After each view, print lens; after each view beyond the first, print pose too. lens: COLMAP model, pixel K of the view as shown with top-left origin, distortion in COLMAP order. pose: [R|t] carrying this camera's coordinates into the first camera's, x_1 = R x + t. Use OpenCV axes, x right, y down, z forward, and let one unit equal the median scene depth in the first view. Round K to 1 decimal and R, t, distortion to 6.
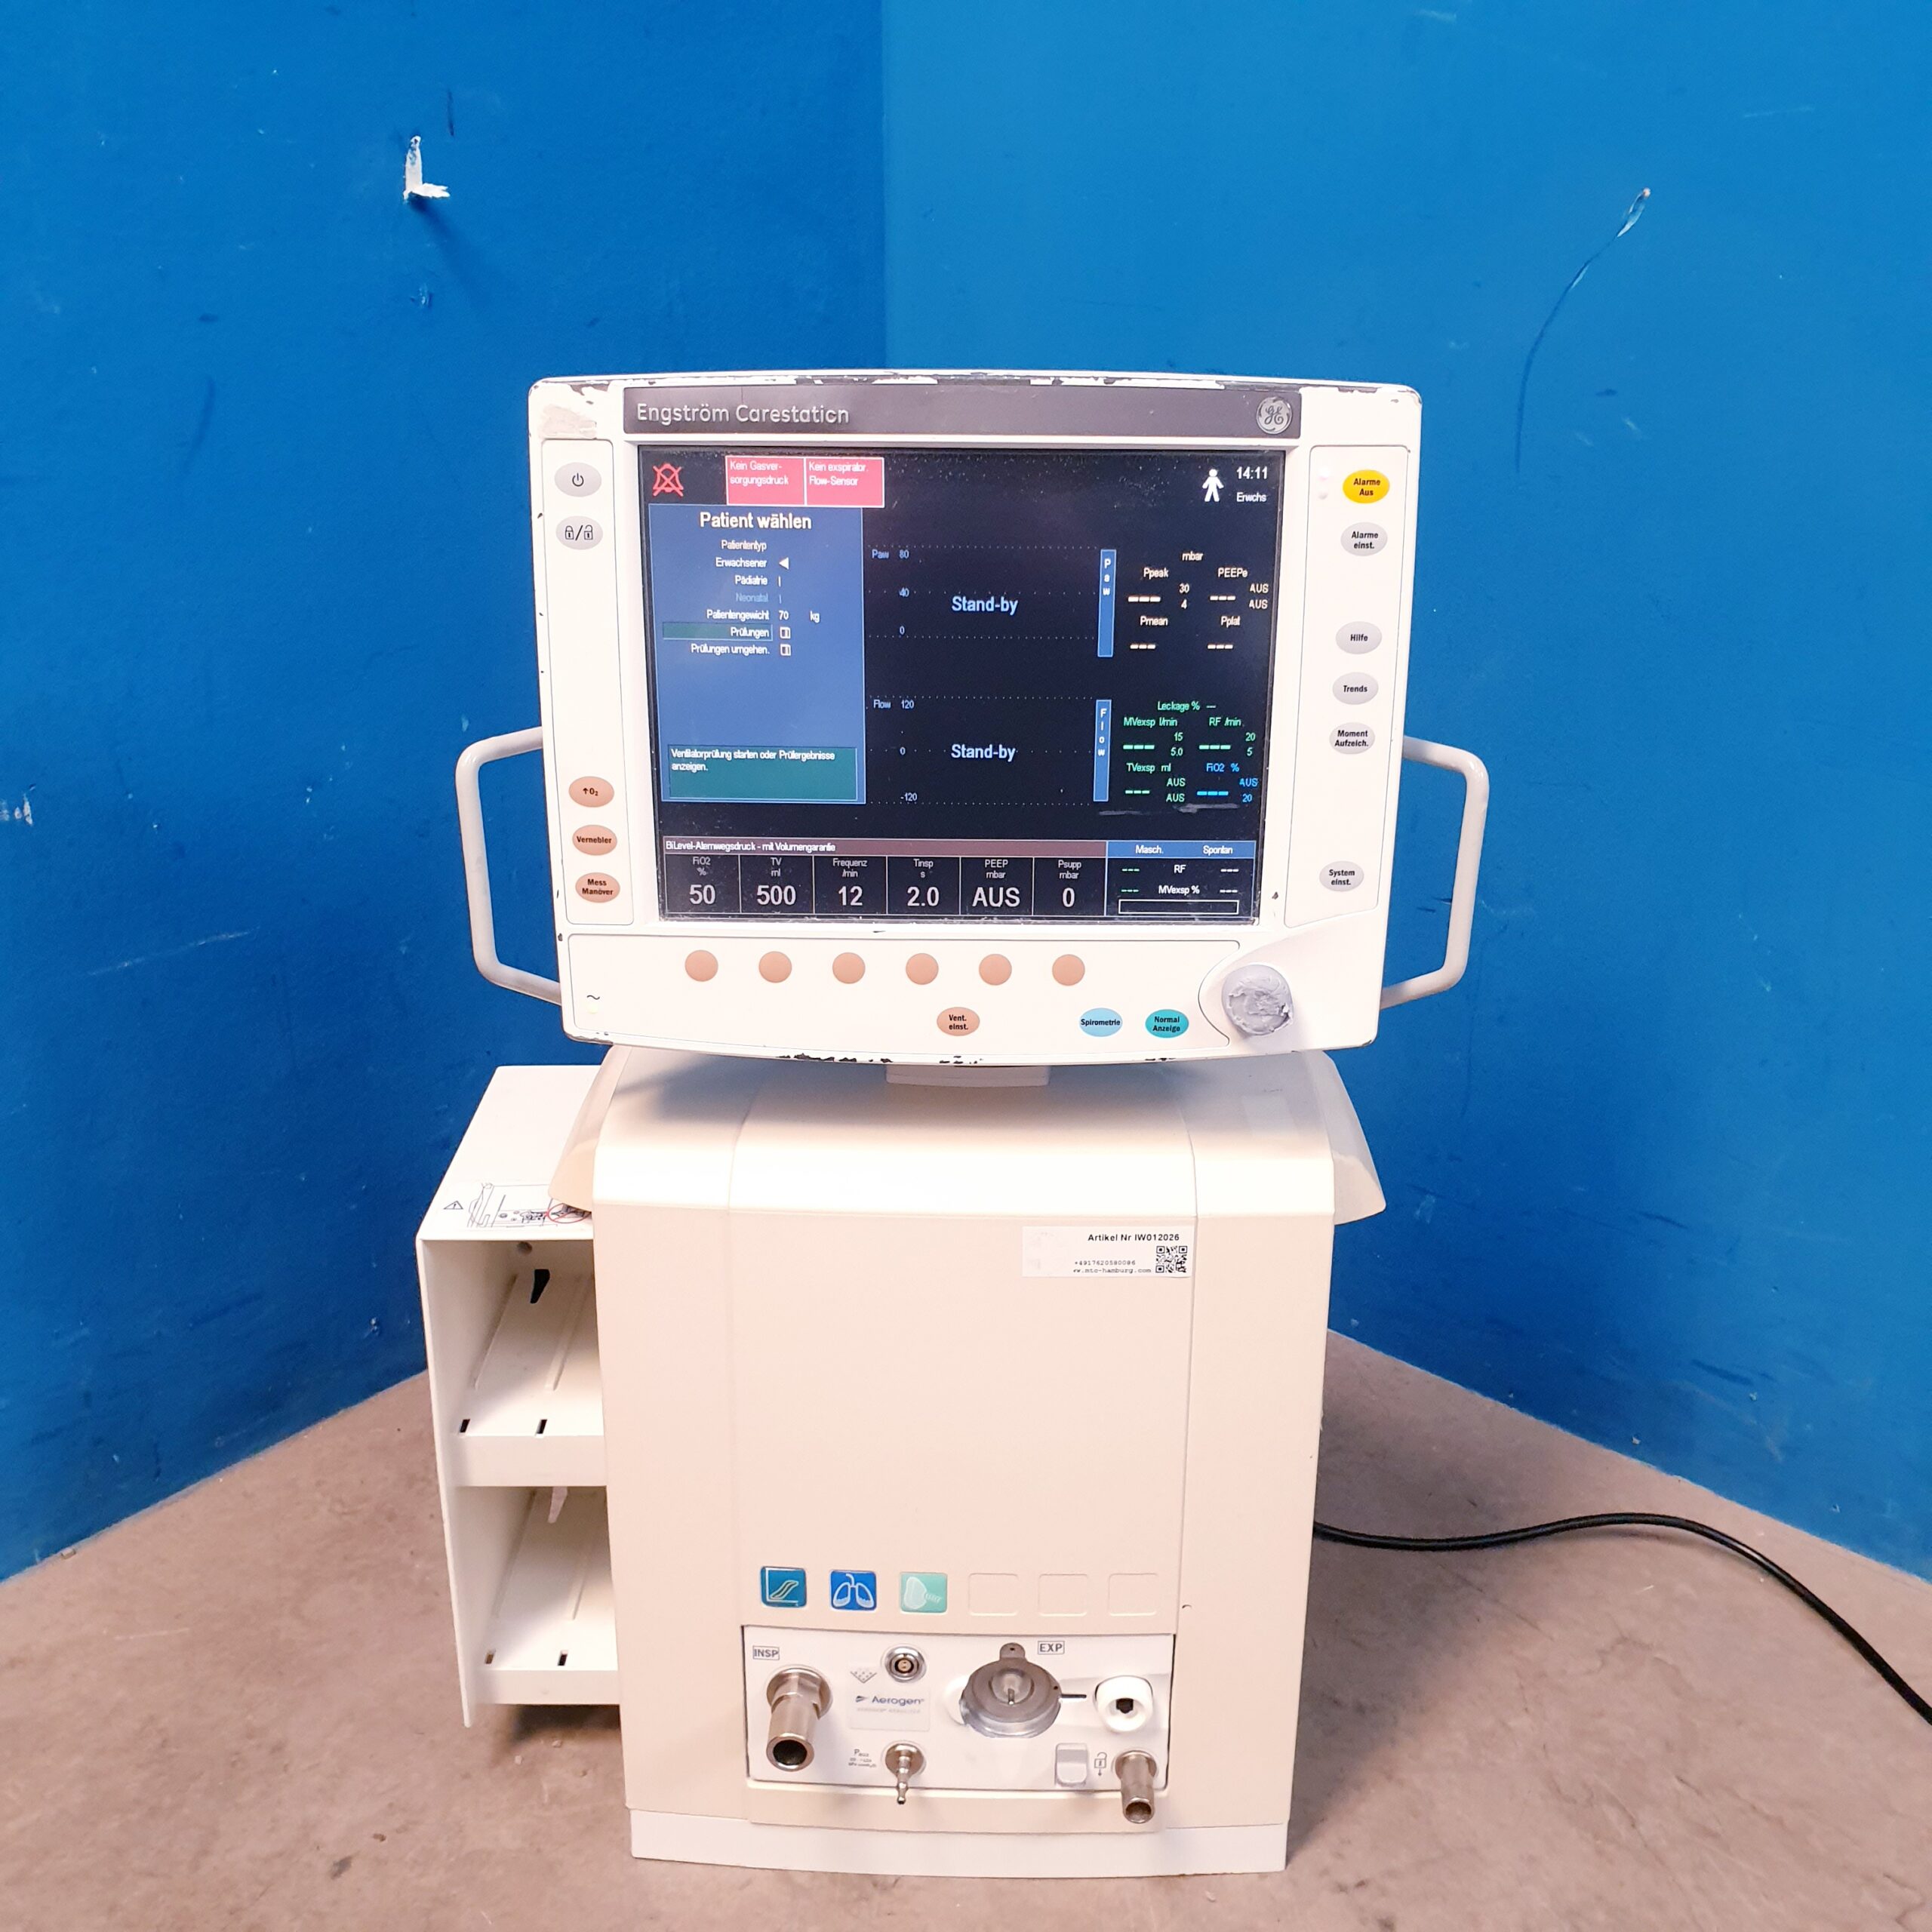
lens RADIAL K [[1986.4, 0, 950.5], [0, 1986.4, 963.9], [0, 0, 1]] dist [0.012310, 0.000000]
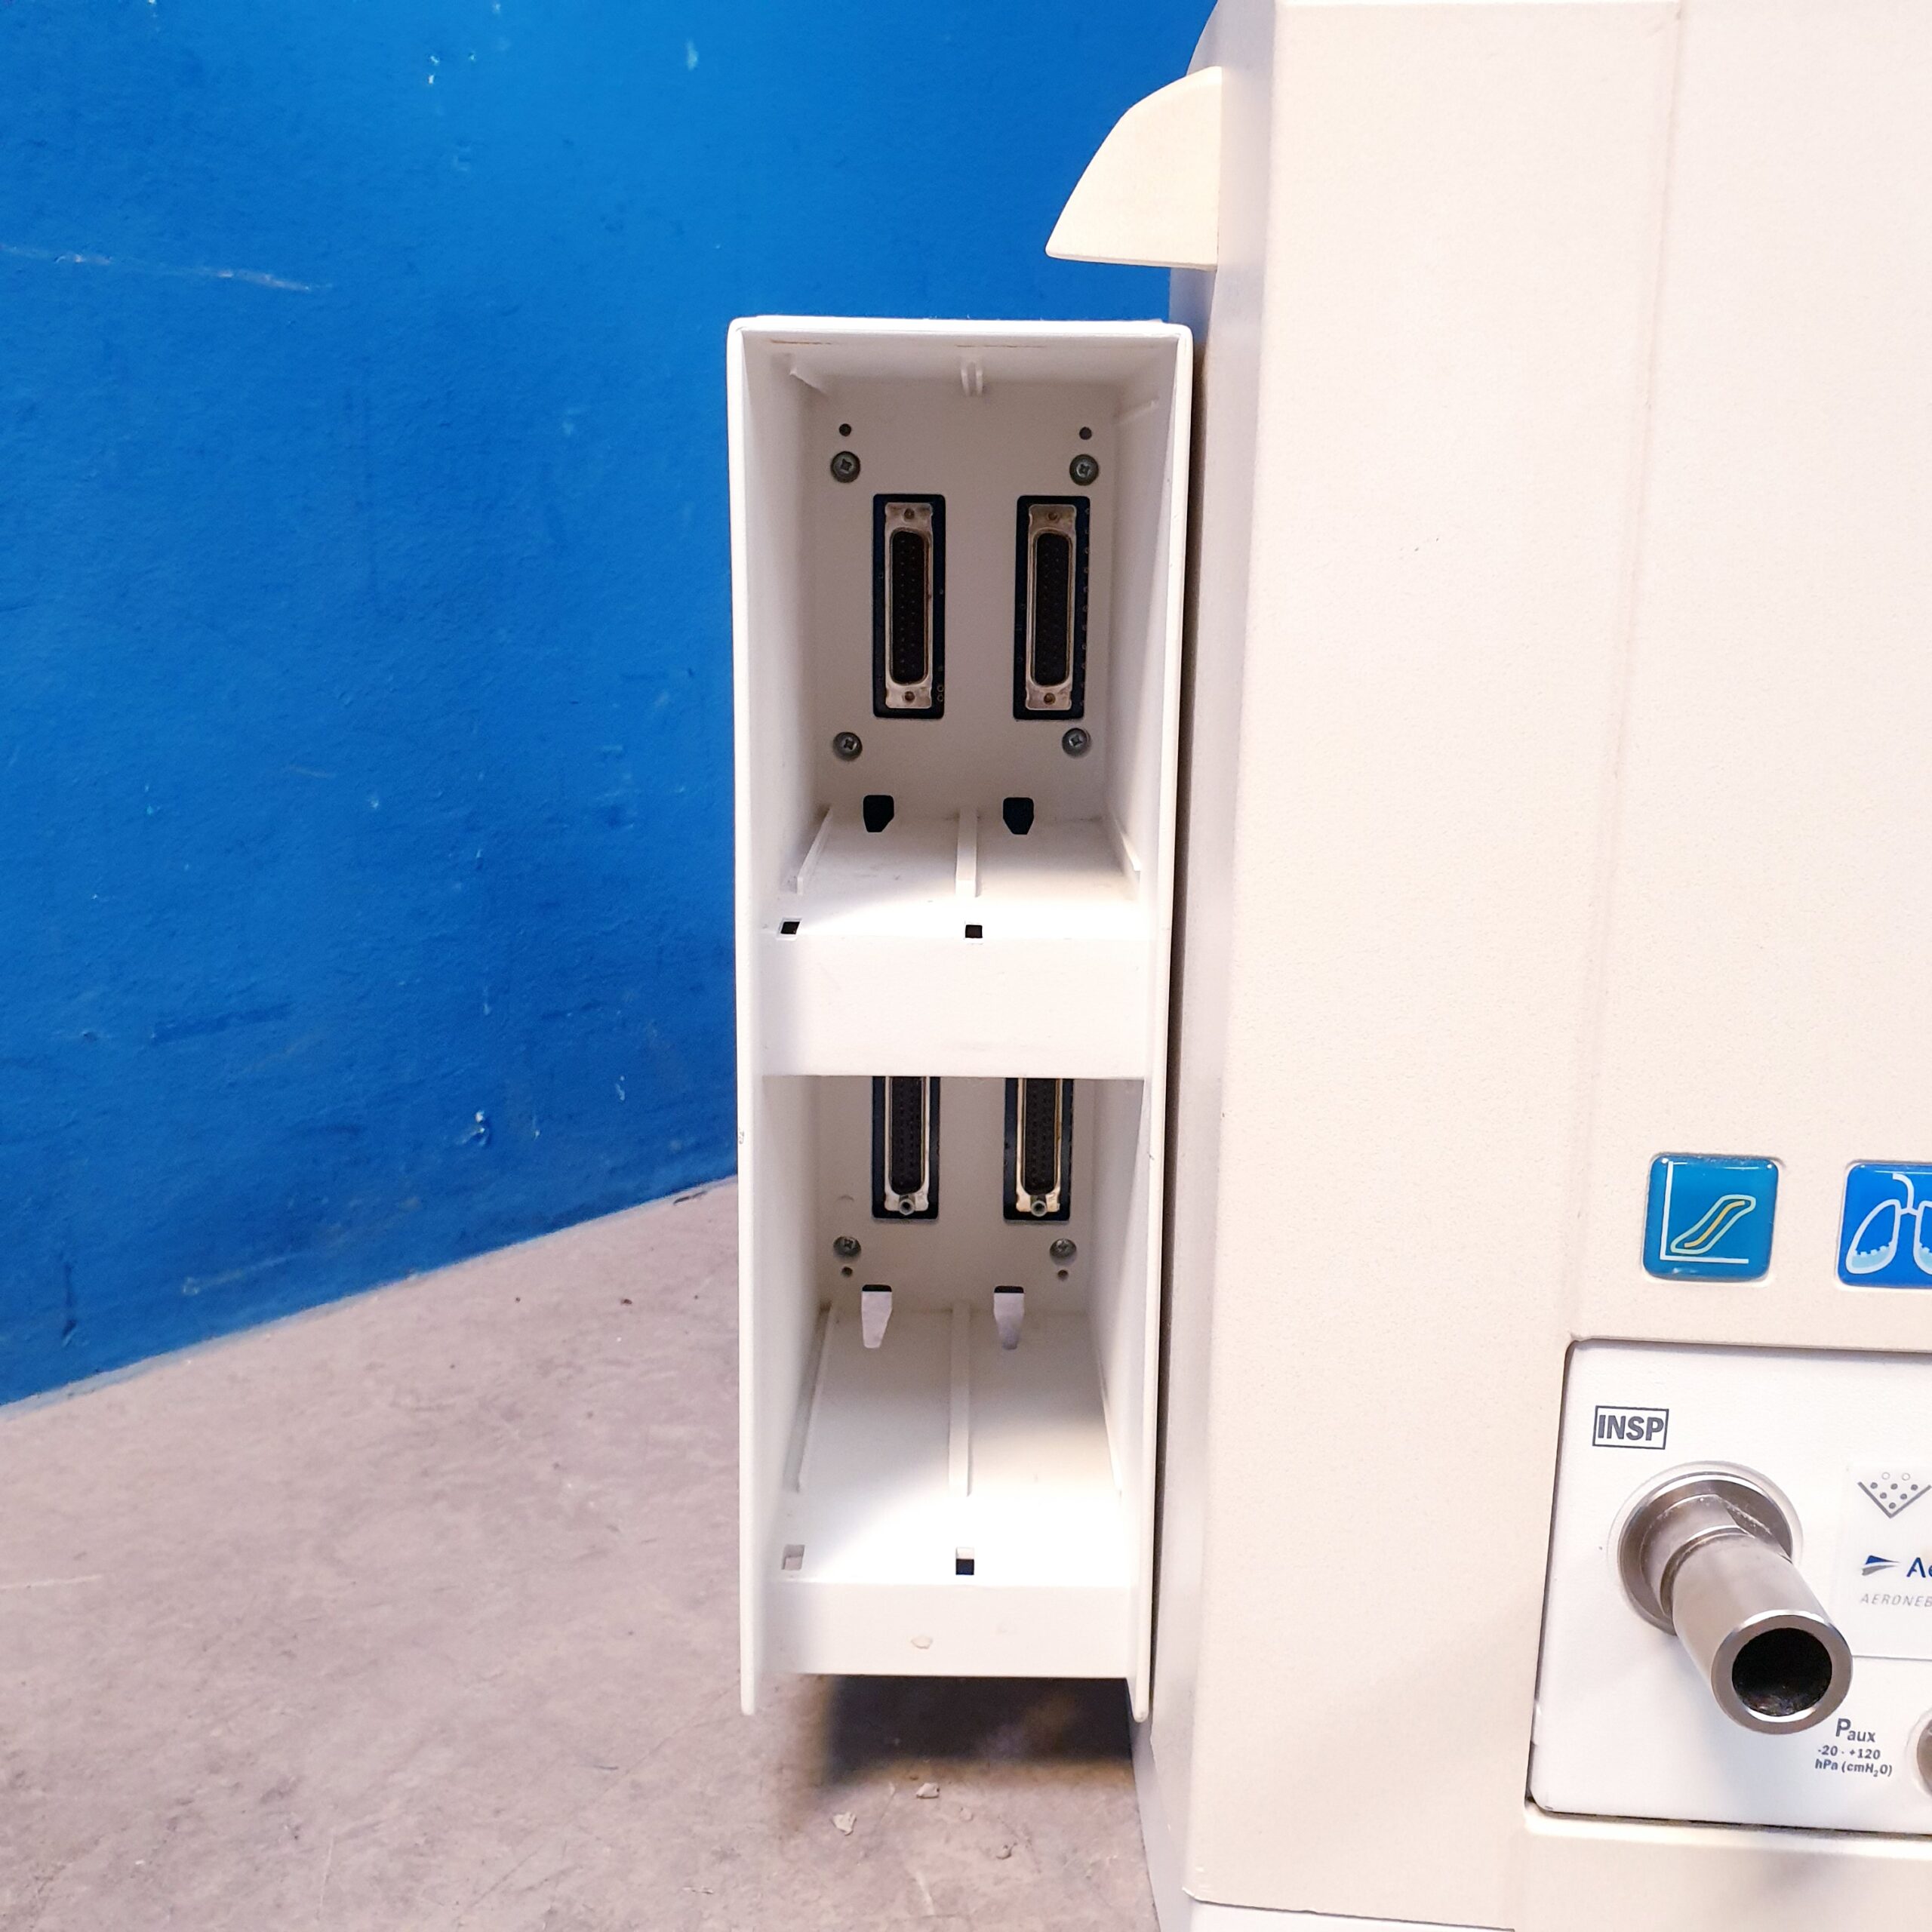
lens RADIAL K [[1986.4, 0, 958.1], [0, 1986.4, 987.4], [0, 0, 1]] dist [0.012310, 0.000000]
pose [[0.999917, 0.012864, -0.001023, -0.208292], [-0.012871, 0.988468, -0.150885, 0.307922], [-0.000930, 0.150886, 0.988551, 0.592753]]
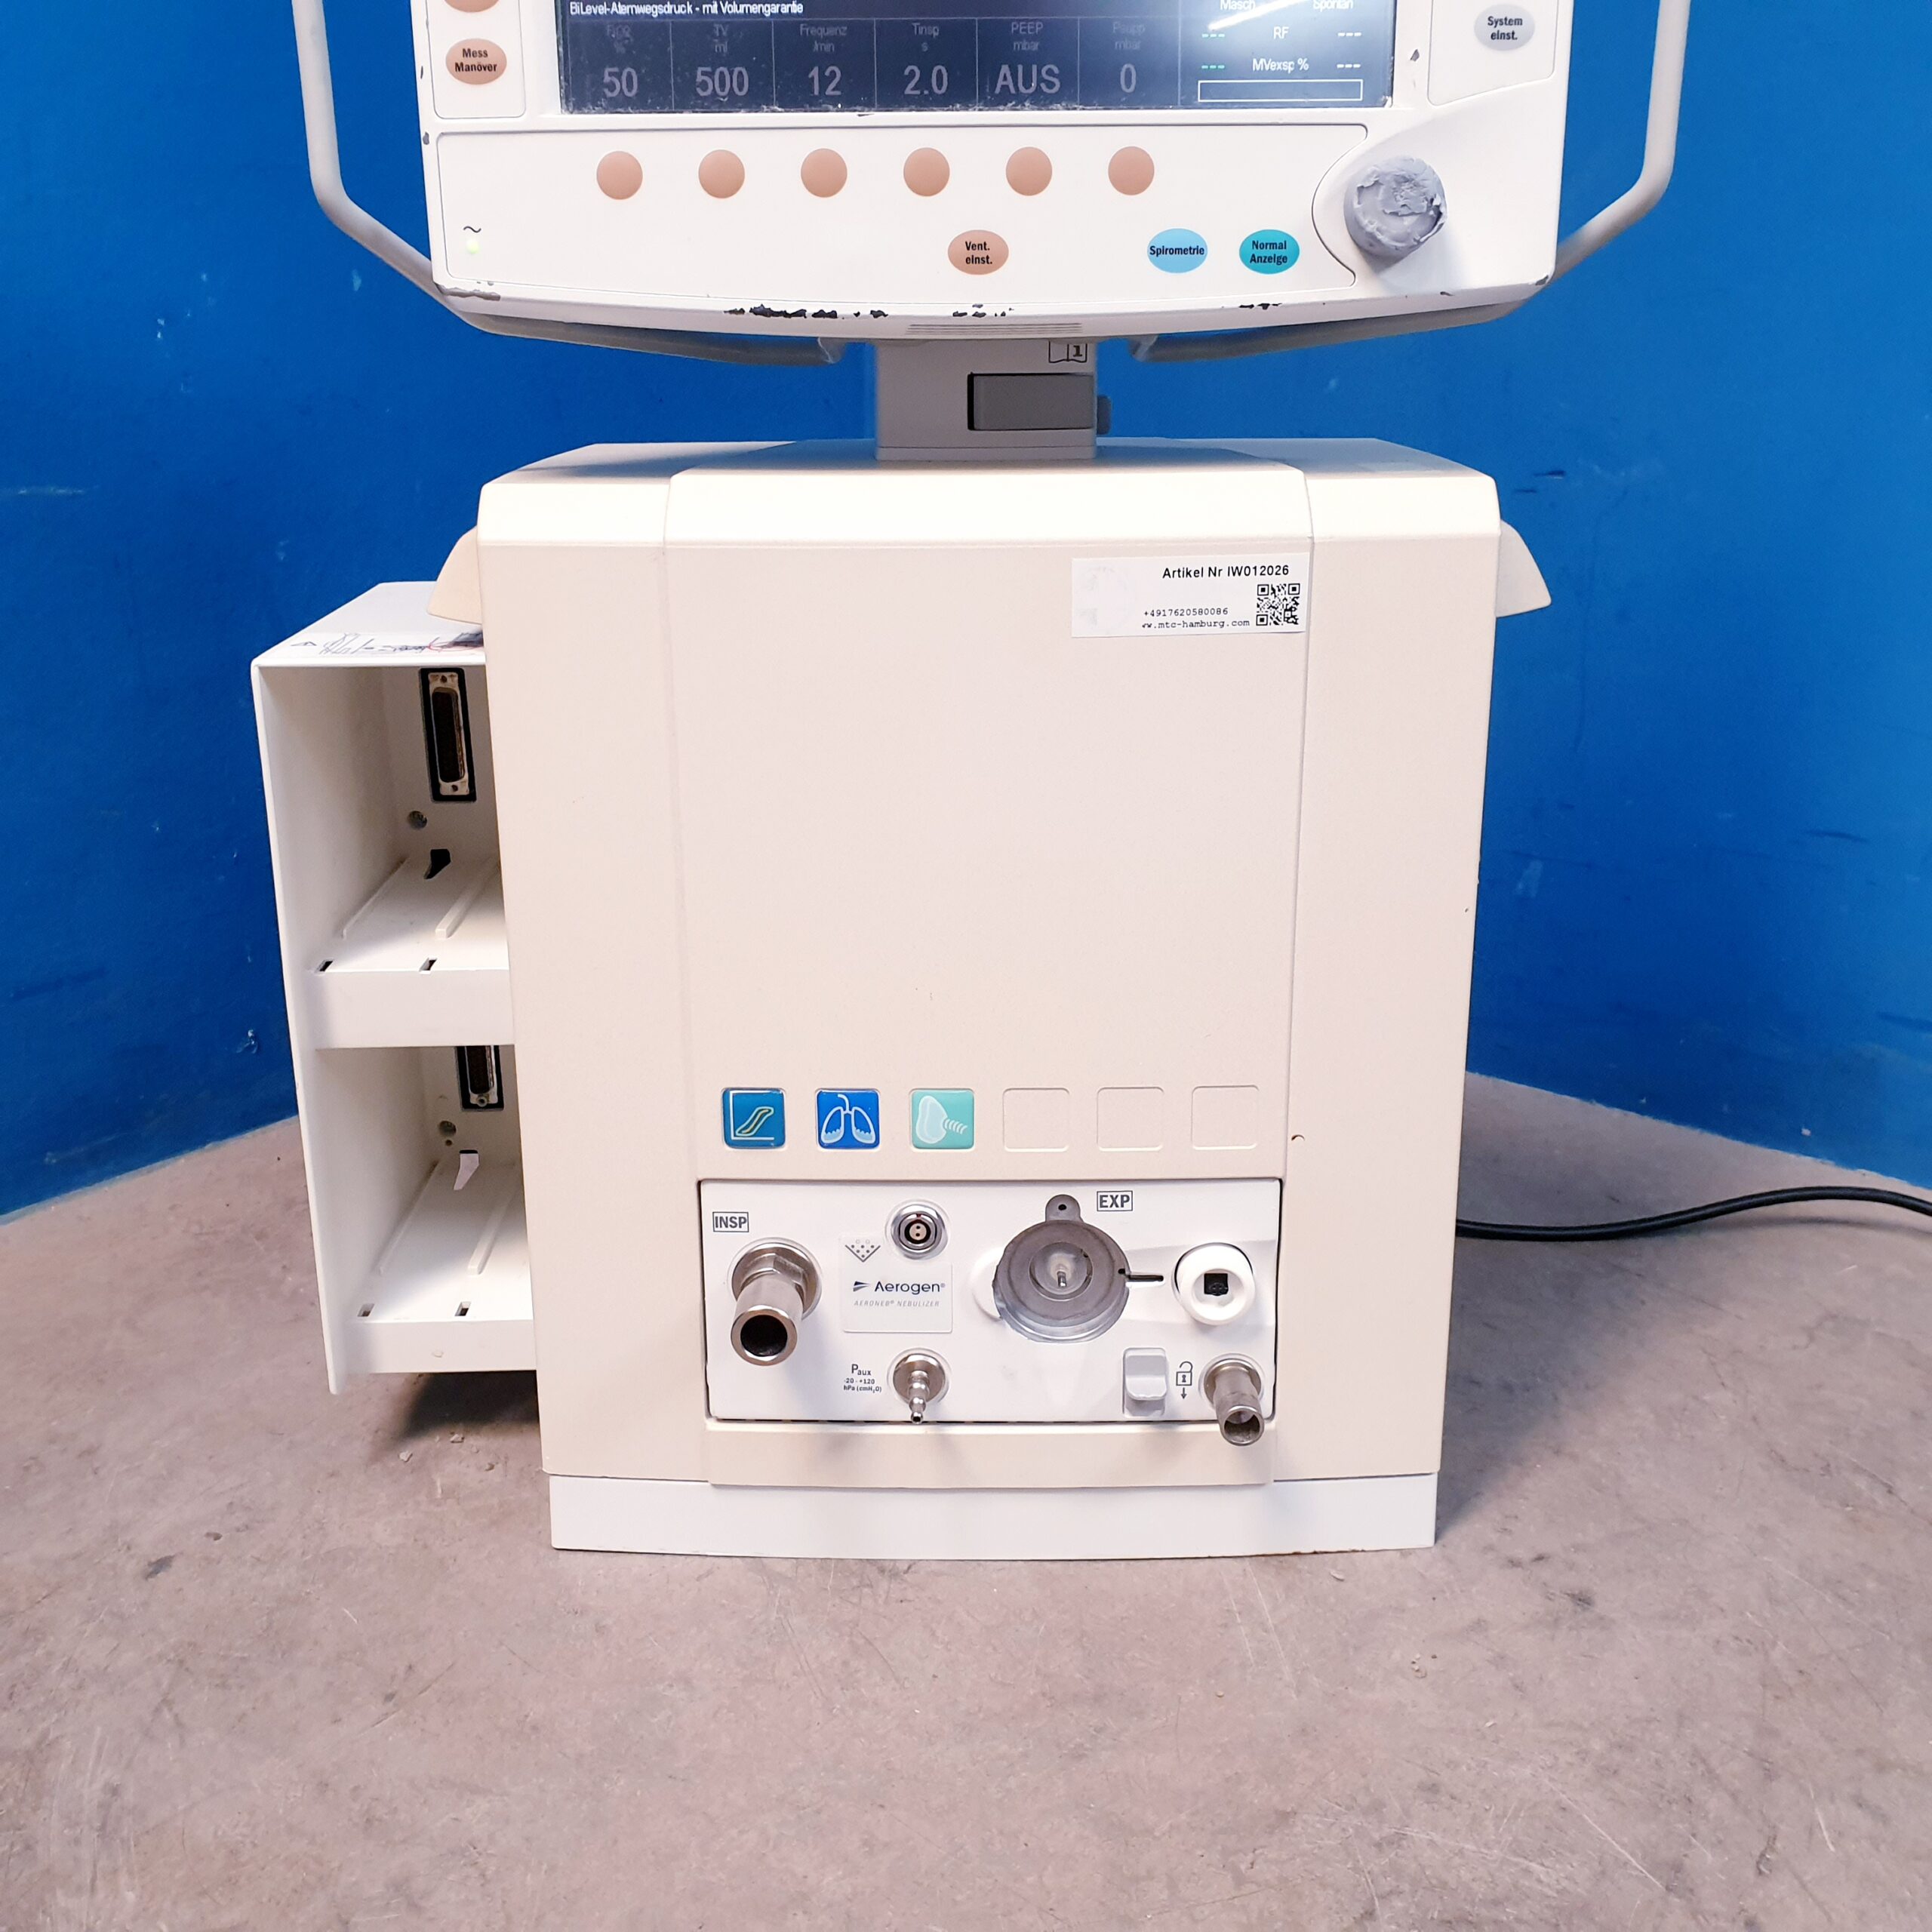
lens RADIAL K [[1986.4, 0, 934.7], [0, 1986.4, 951.0], [0, 0, 1]] dist [0.012310, 0.000000]
pose [[0.999803, -0.019060, 0.005622, -0.017753], [0.019417, 0.997186, -0.072415, 0.286227], [-0.004226, 0.072510, 0.997359, 0.248550]]
